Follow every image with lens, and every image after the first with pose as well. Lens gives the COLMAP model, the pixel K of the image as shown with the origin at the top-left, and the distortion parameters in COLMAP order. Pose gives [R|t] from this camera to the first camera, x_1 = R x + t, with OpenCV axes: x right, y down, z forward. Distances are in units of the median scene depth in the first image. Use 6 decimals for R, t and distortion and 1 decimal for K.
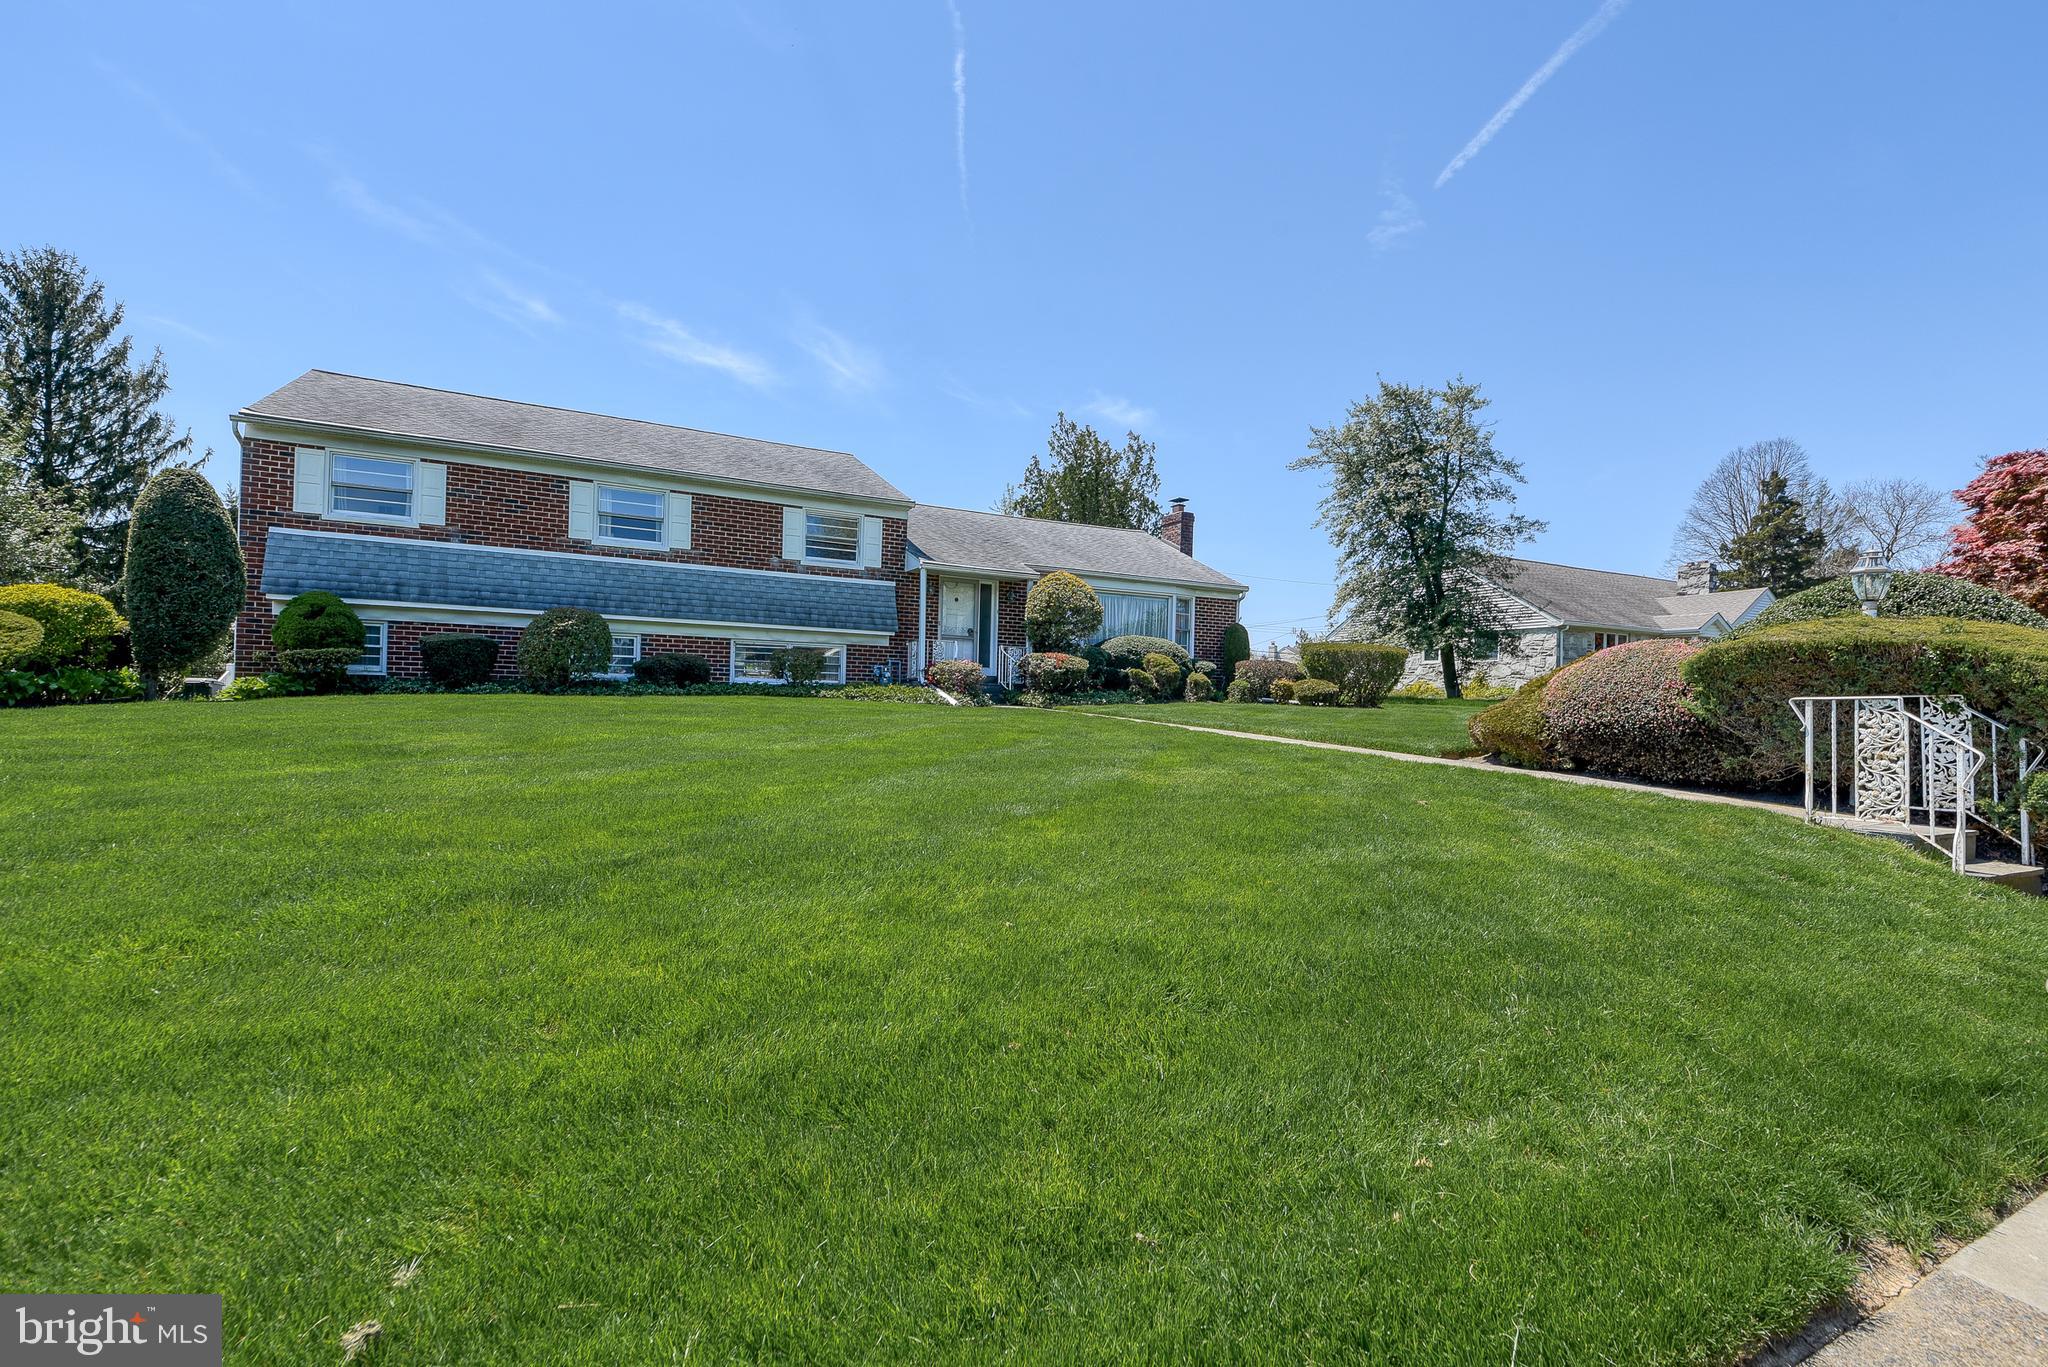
lens RADIAL K [[958.2, 0, 1024.0], [0, 958.2, 683.5], [0, 0, 1]] dist [0.002770, 0.000248]
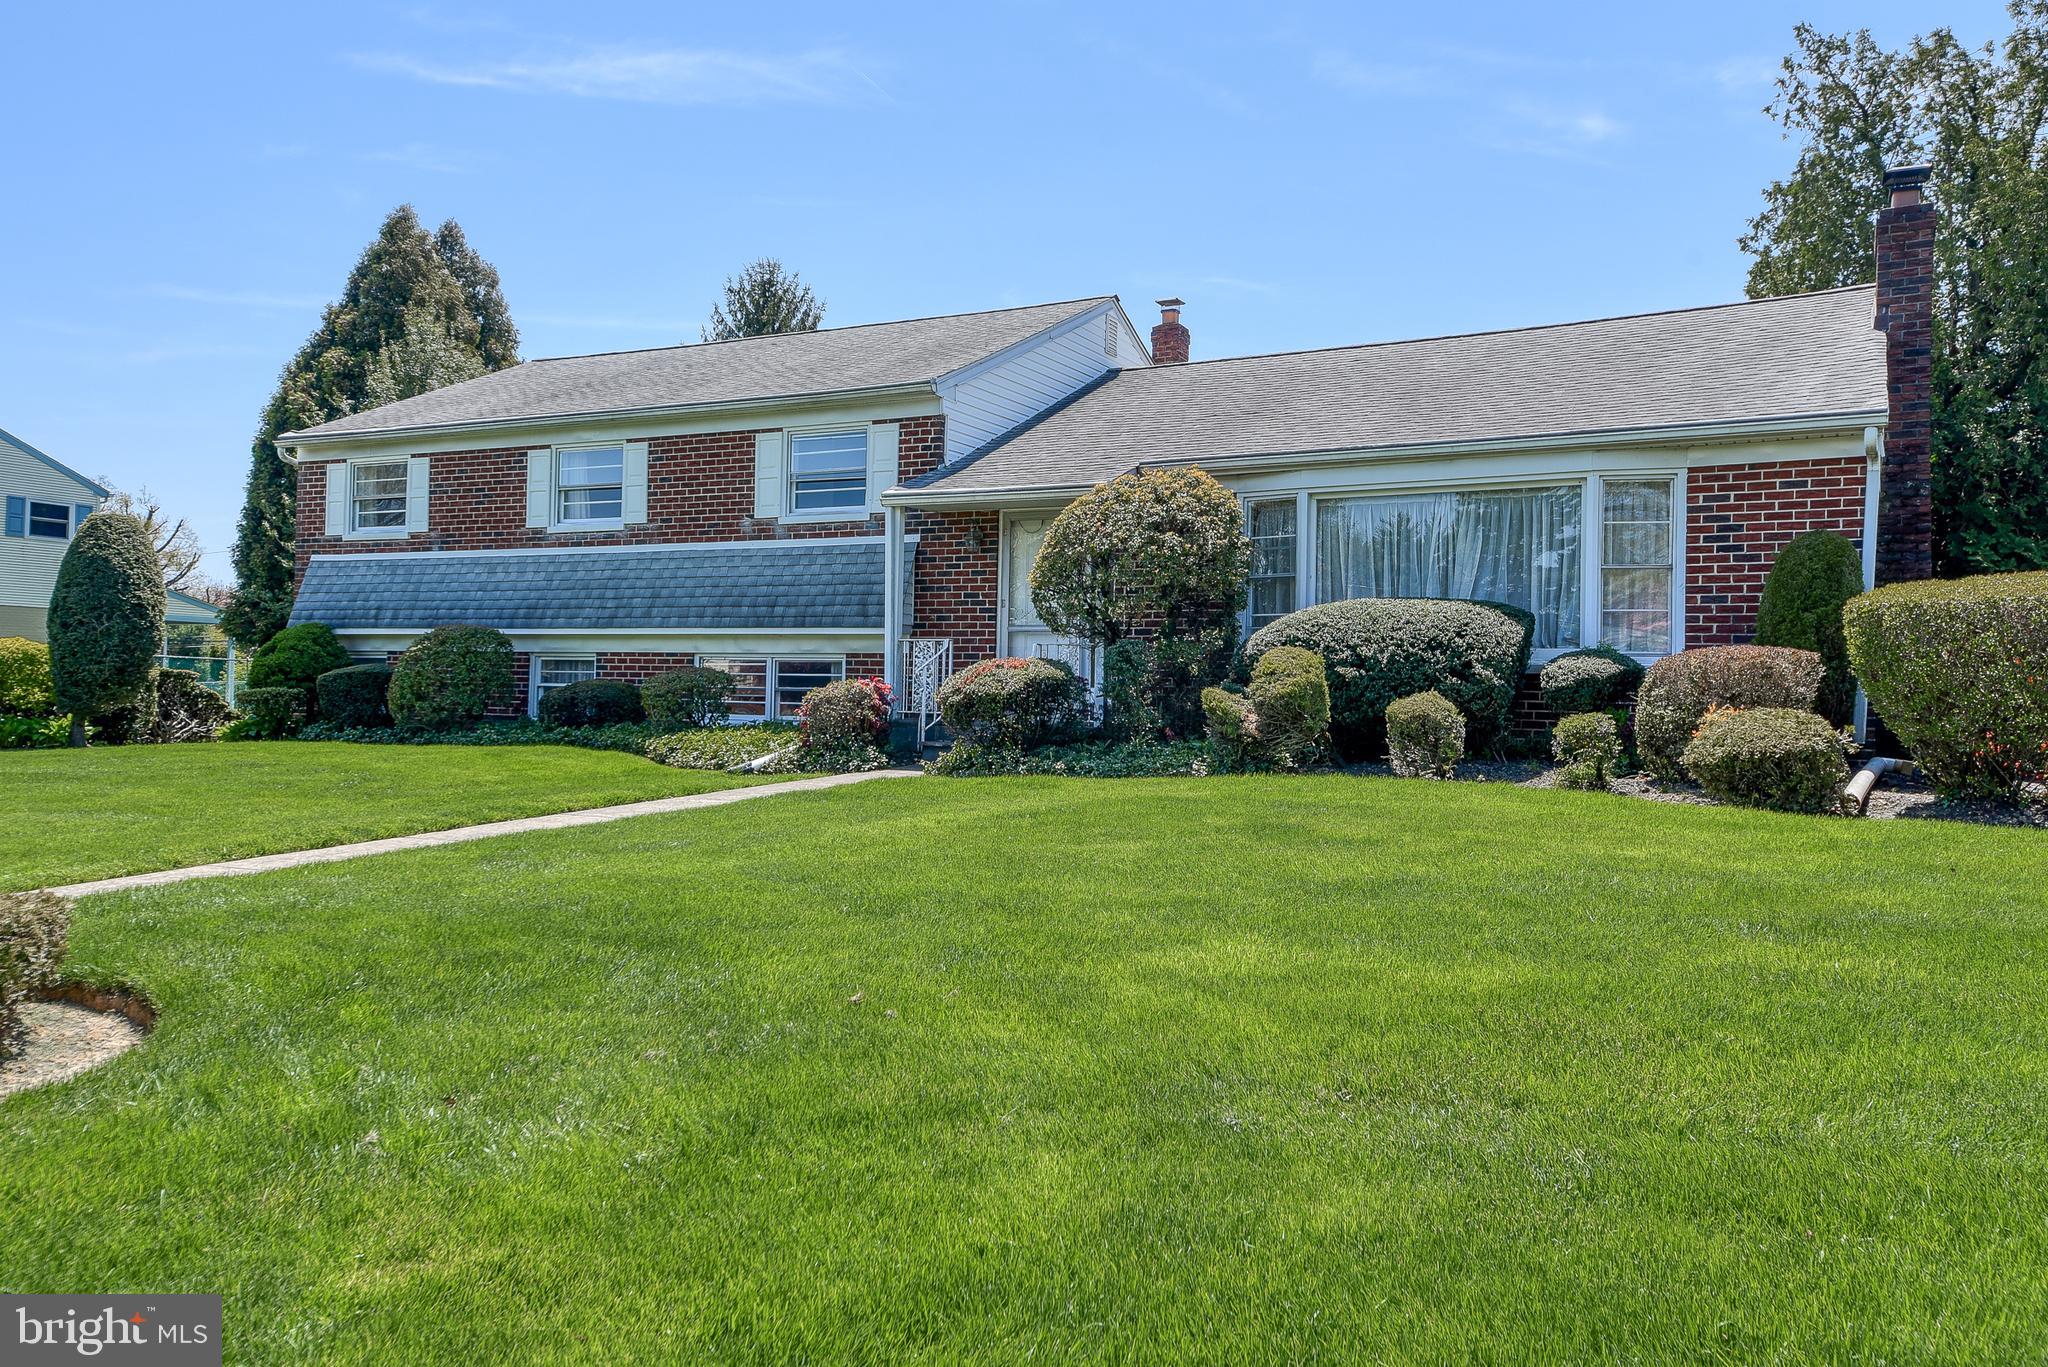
lens RADIAL K [[1464.7, 0, 1025.8], [0, 1464.7, 631.9], [0, 0, 1]] dist [0.122415, 0.000352]
pose [[0.521848, -0.046385, -0.851776, 0.625905], [0.006803, 0.998715, -0.050219, -0.010111], [0.853011, 0.020412, 0.521493, 0.654907]]
